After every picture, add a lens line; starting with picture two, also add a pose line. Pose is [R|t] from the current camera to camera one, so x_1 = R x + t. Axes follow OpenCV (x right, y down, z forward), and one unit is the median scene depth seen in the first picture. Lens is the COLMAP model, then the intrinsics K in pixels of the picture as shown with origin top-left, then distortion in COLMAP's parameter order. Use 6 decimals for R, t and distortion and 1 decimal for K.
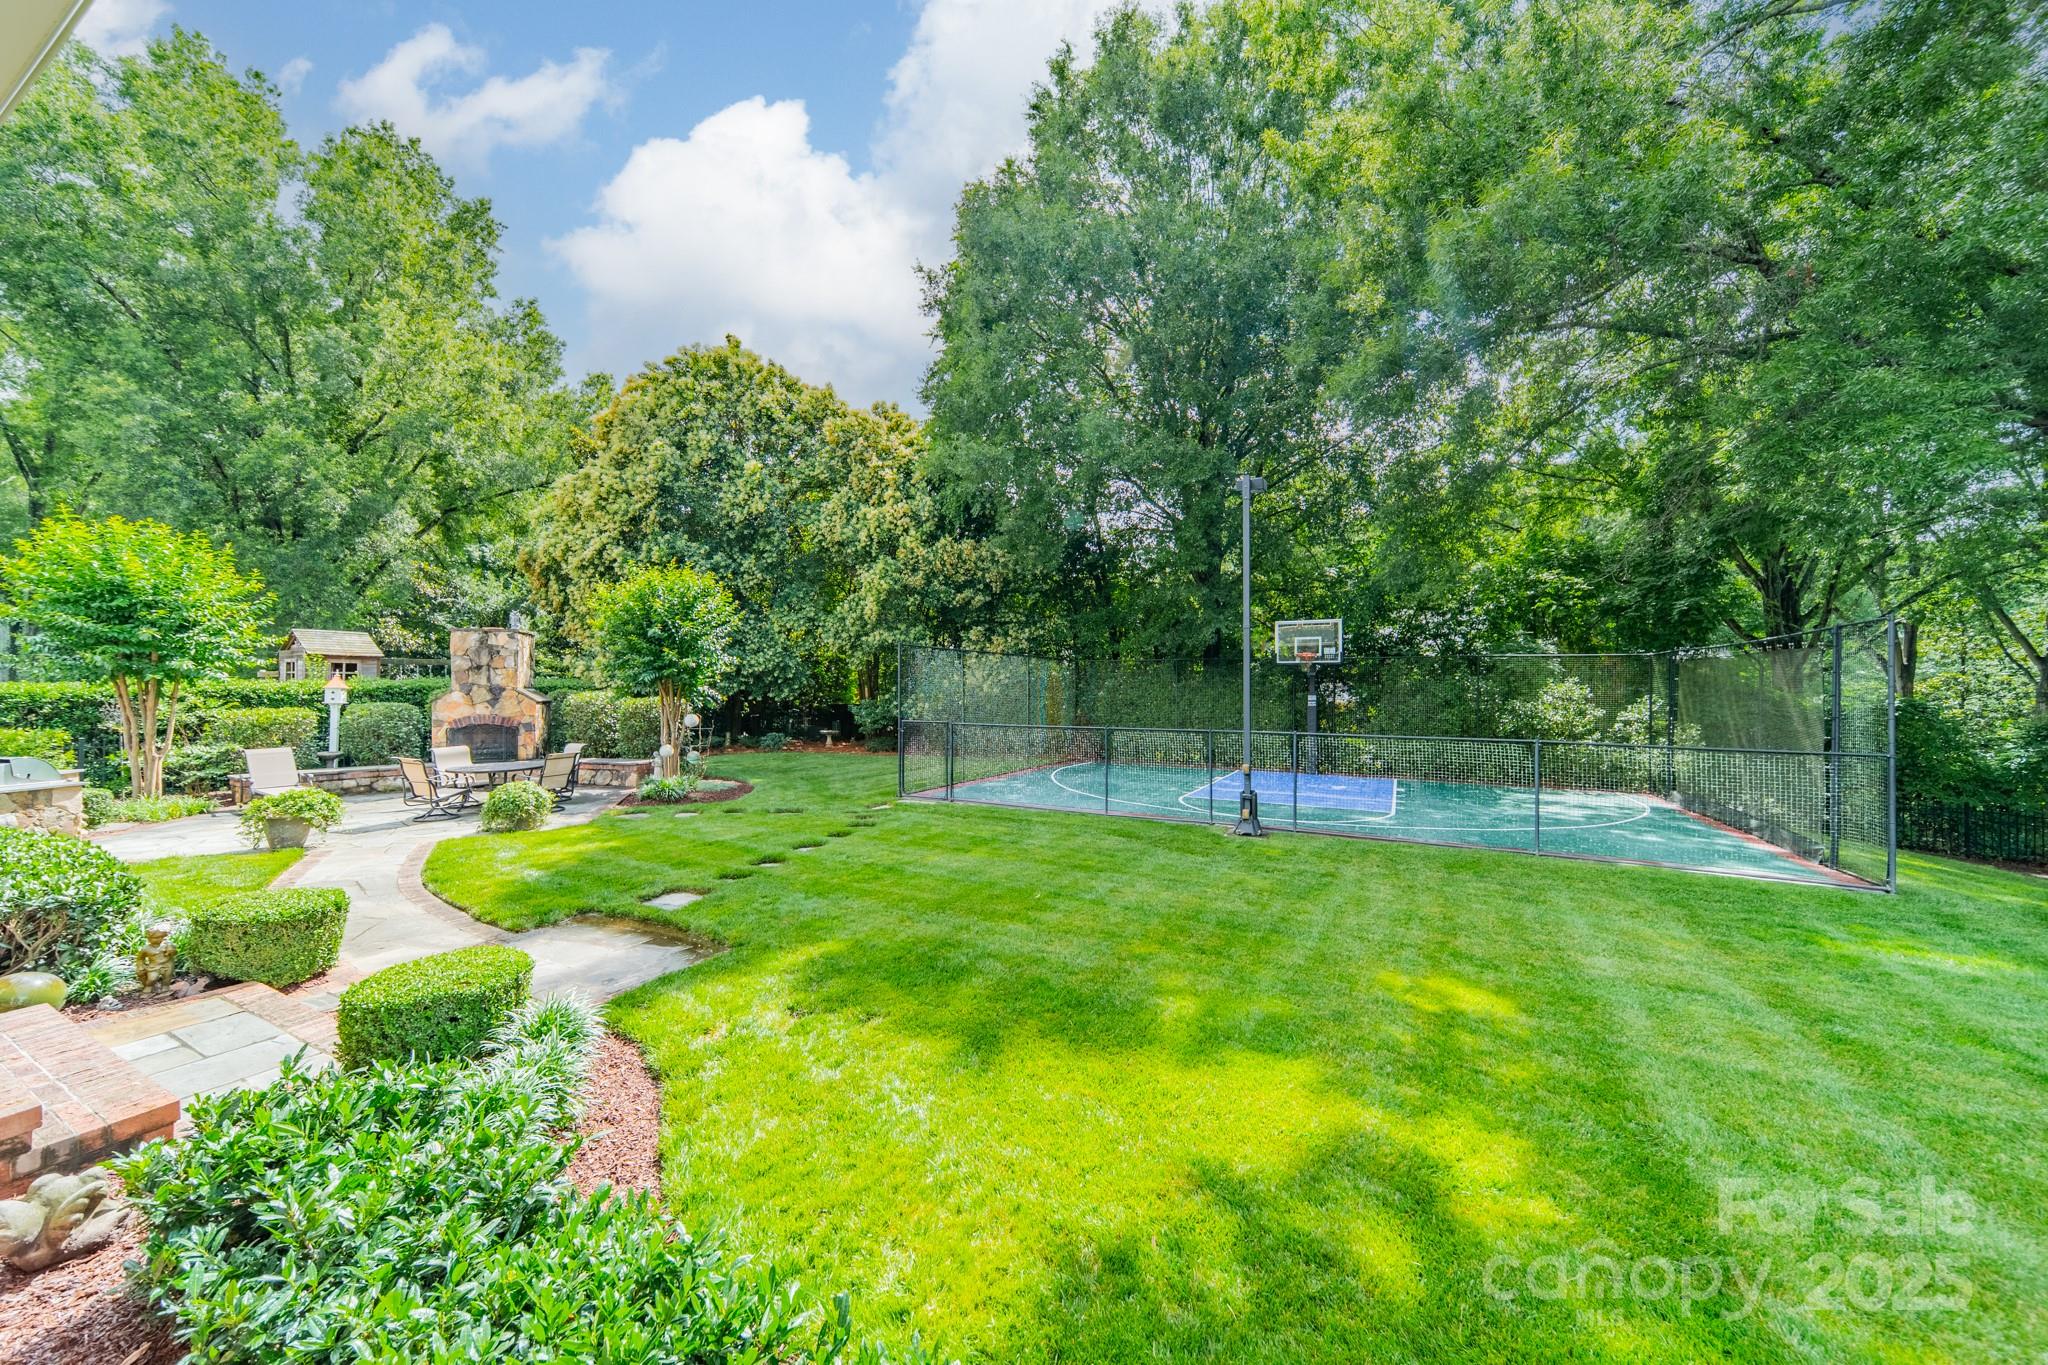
lens RADIAL K [[718.5, 0, 1032.3], [0, 718.5, 683.1], [0, 0, 1]] dist [0.001770, 0.000306]
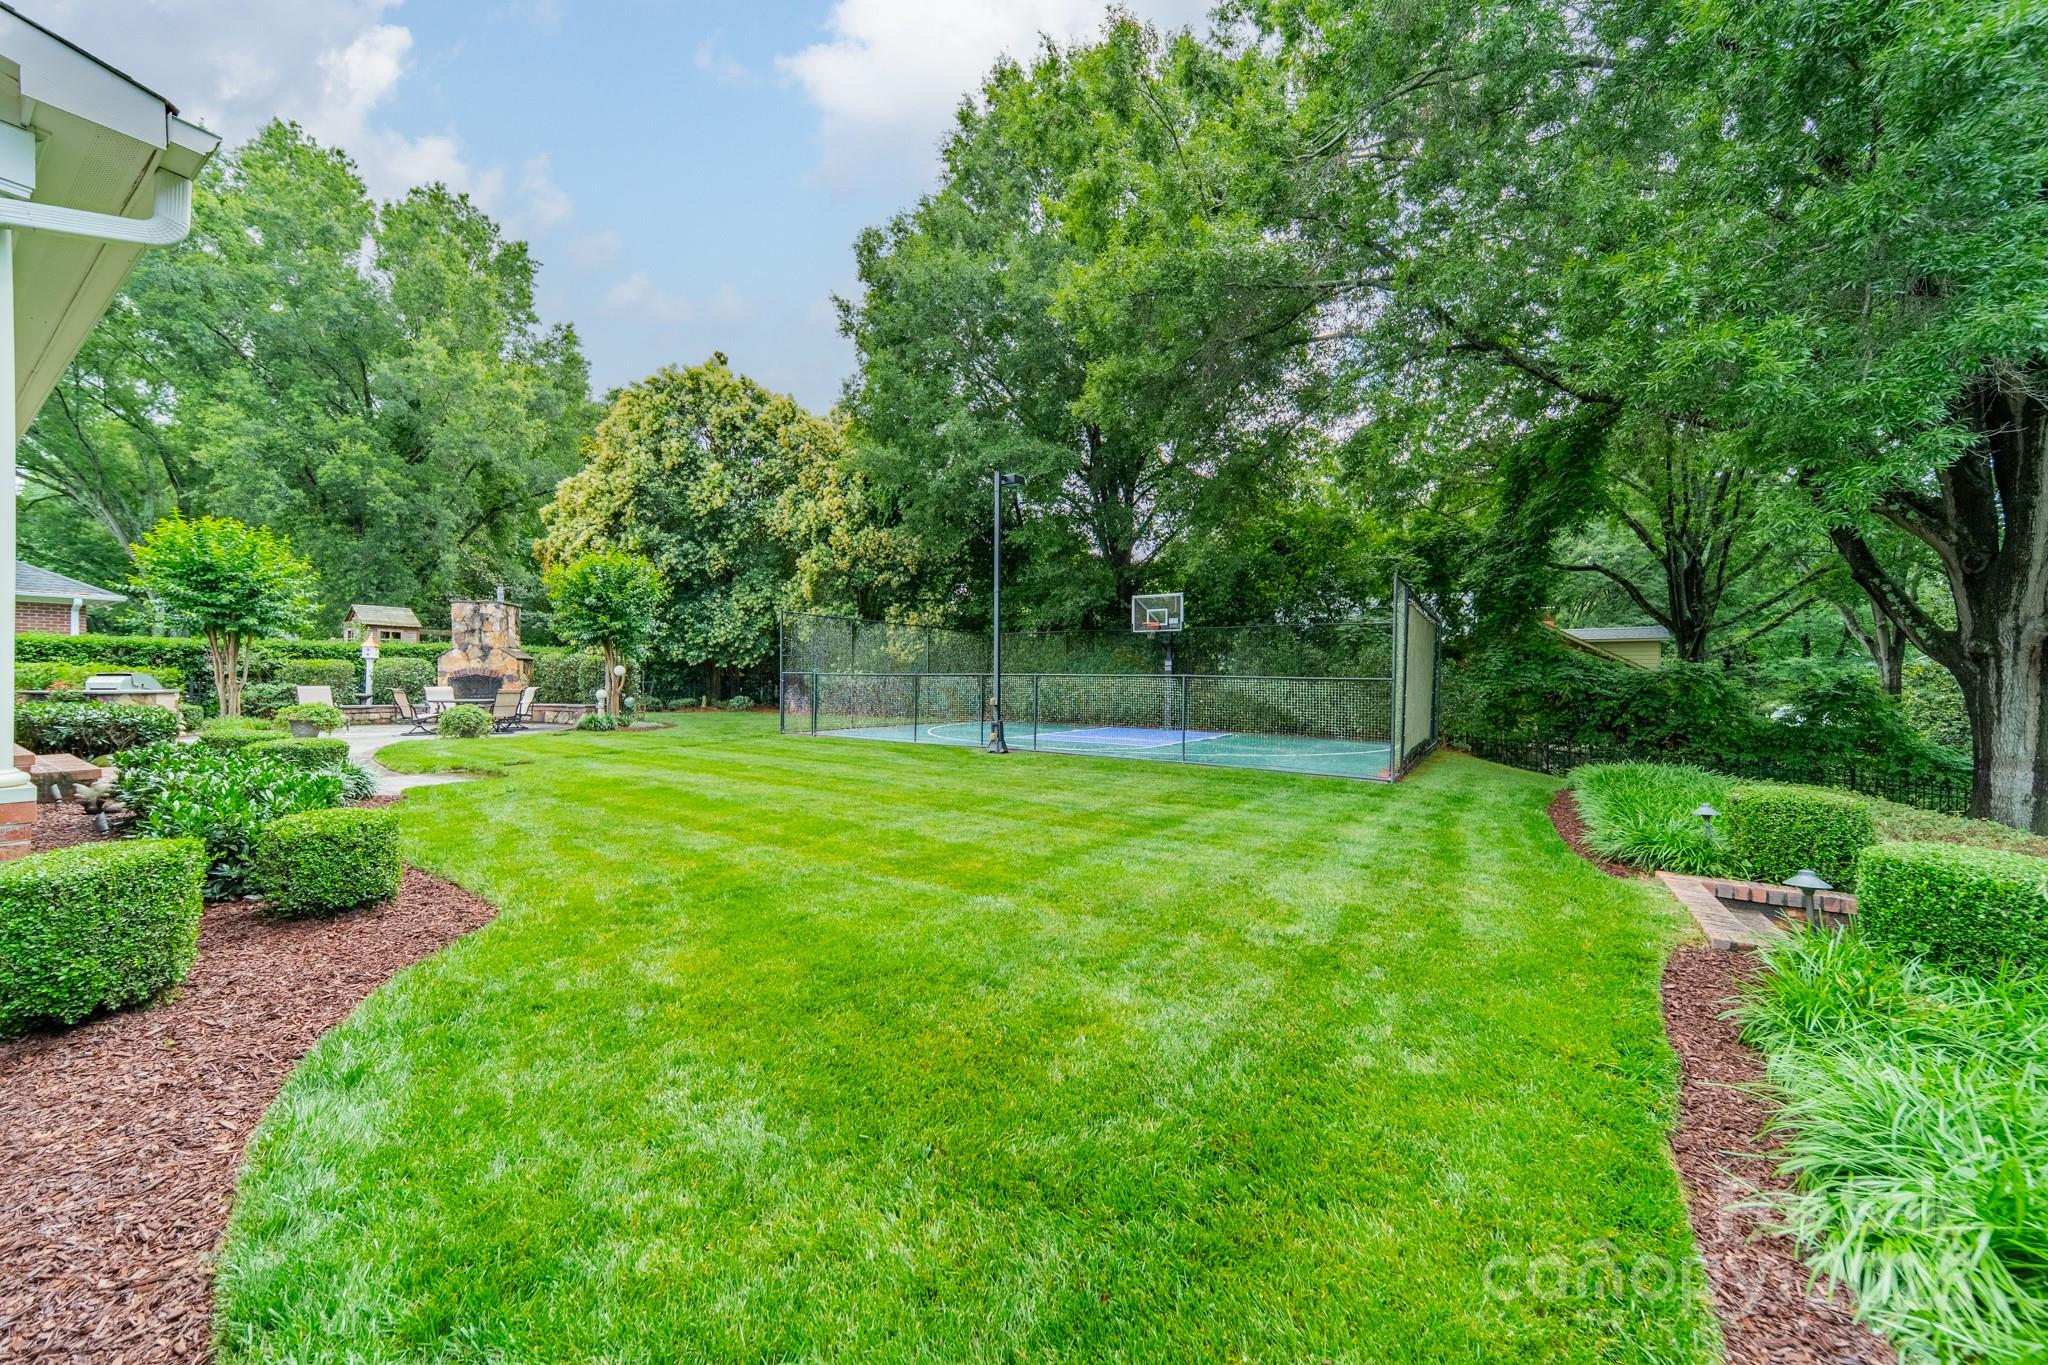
lens RADIAL K [[718.9, 0, 1027.0], [0, 718.9, 681.8], [0, 0, 1]] dist [0.002481, 0.000254]
pose [[0.995870, 0.008146, -0.090424, 0.243814], [-0.007313, 0.999928, 0.009540, 0.036172], [0.090495, -0.008839, 0.995858, -0.141692]]
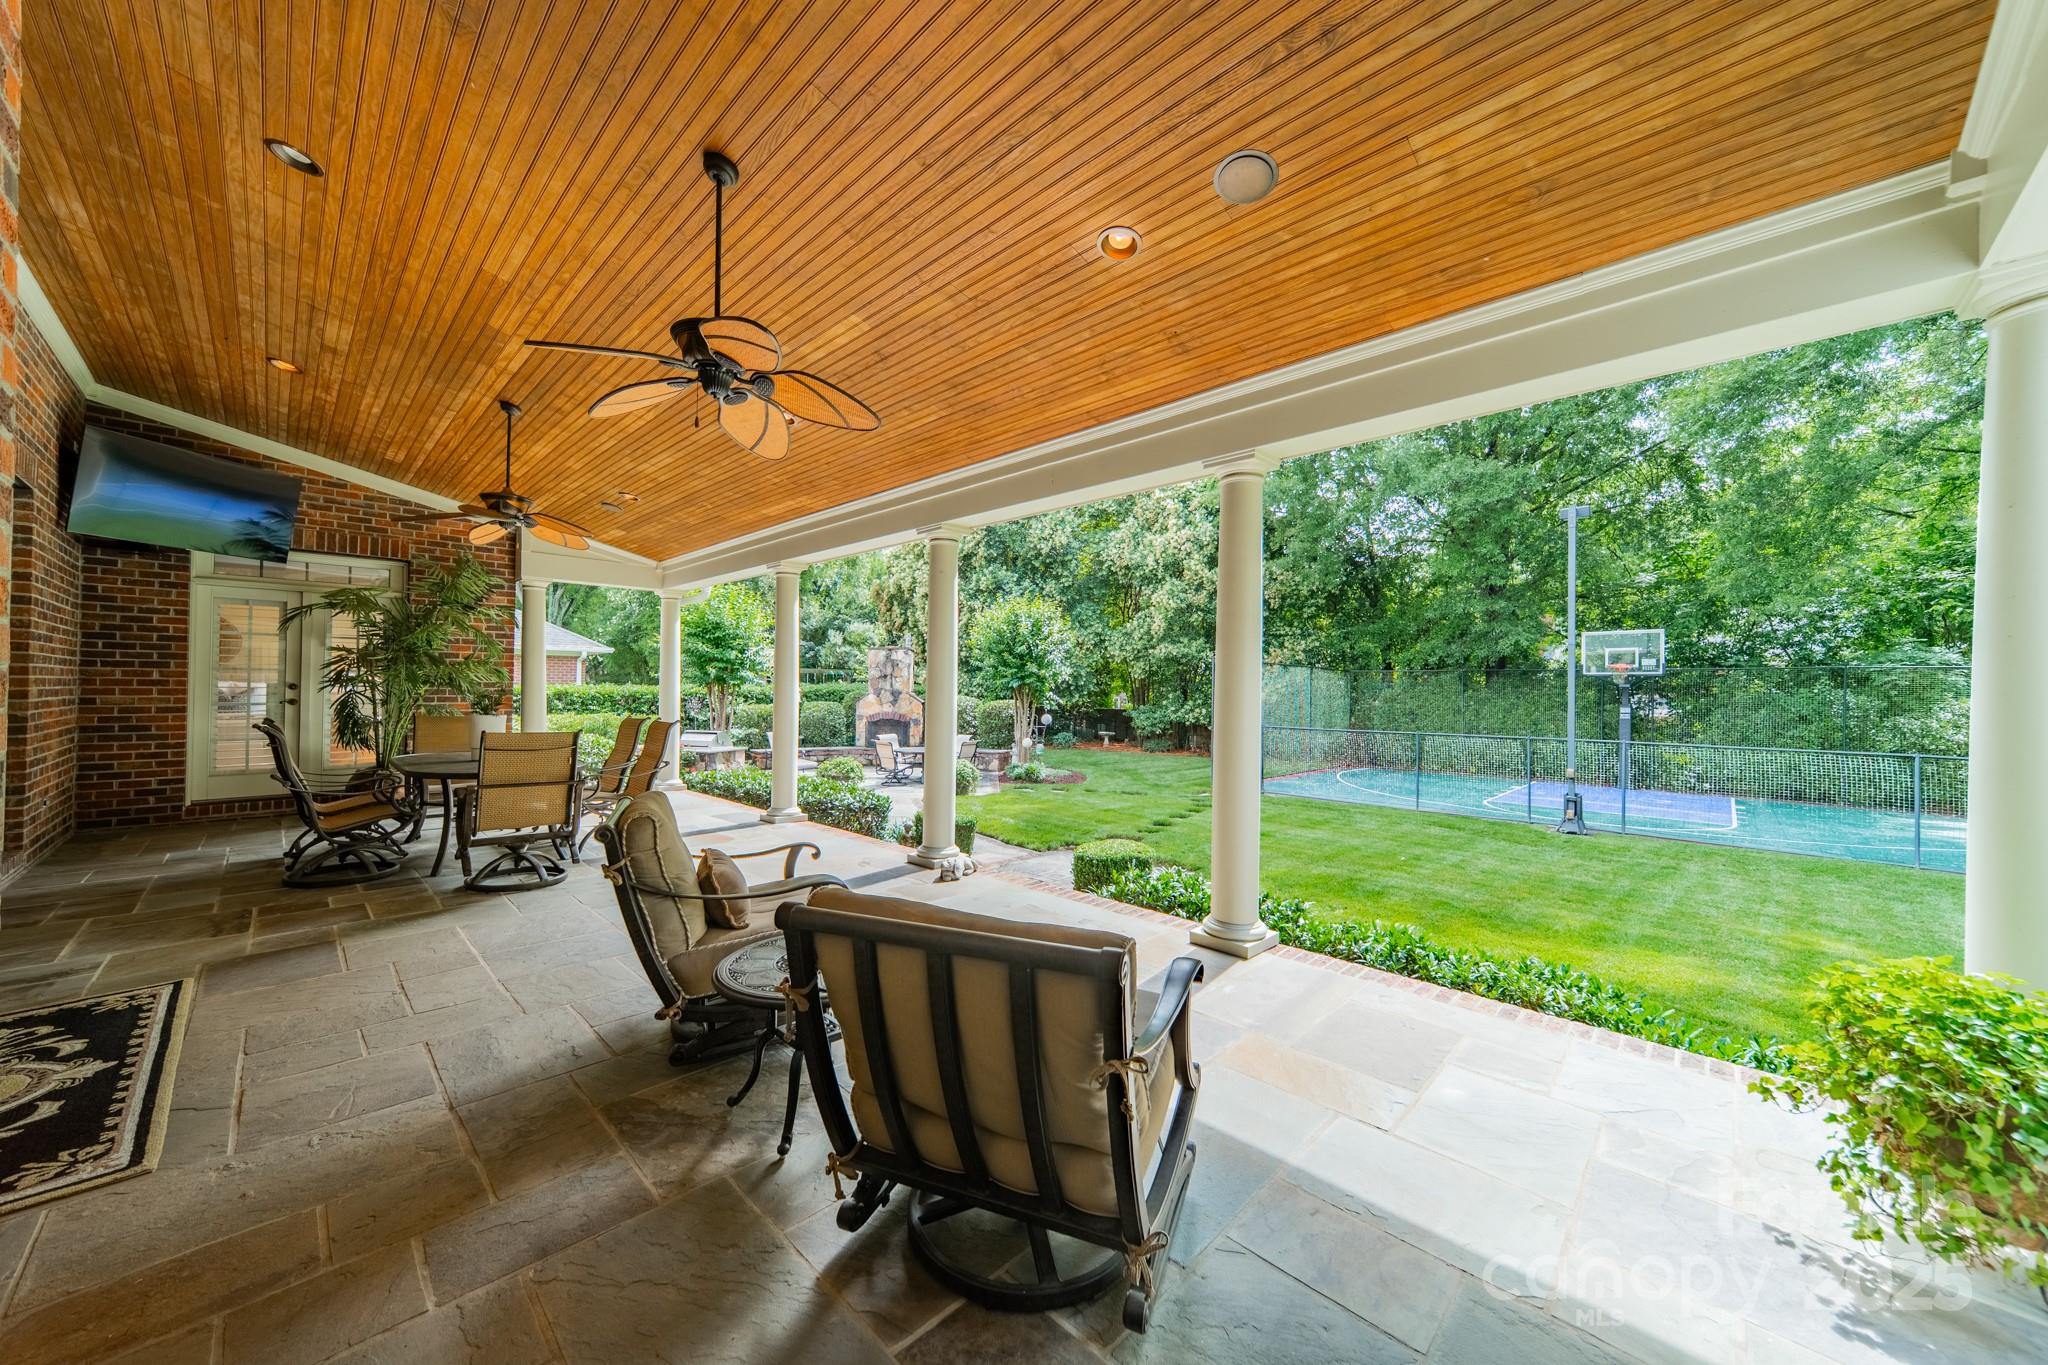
lens RADIAL K [[722.4, 0, 1030.4], [0, 722.4, 684.4], [0, 0, 1]] dist [0.001406, 0.000146]
pose [[0.957757, 0.007275, -0.287488, -0.090604], [-0.009432, 0.999937, -0.006119, -0.000803], [0.287425, 0.008572, 0.957765, -0.151163]]
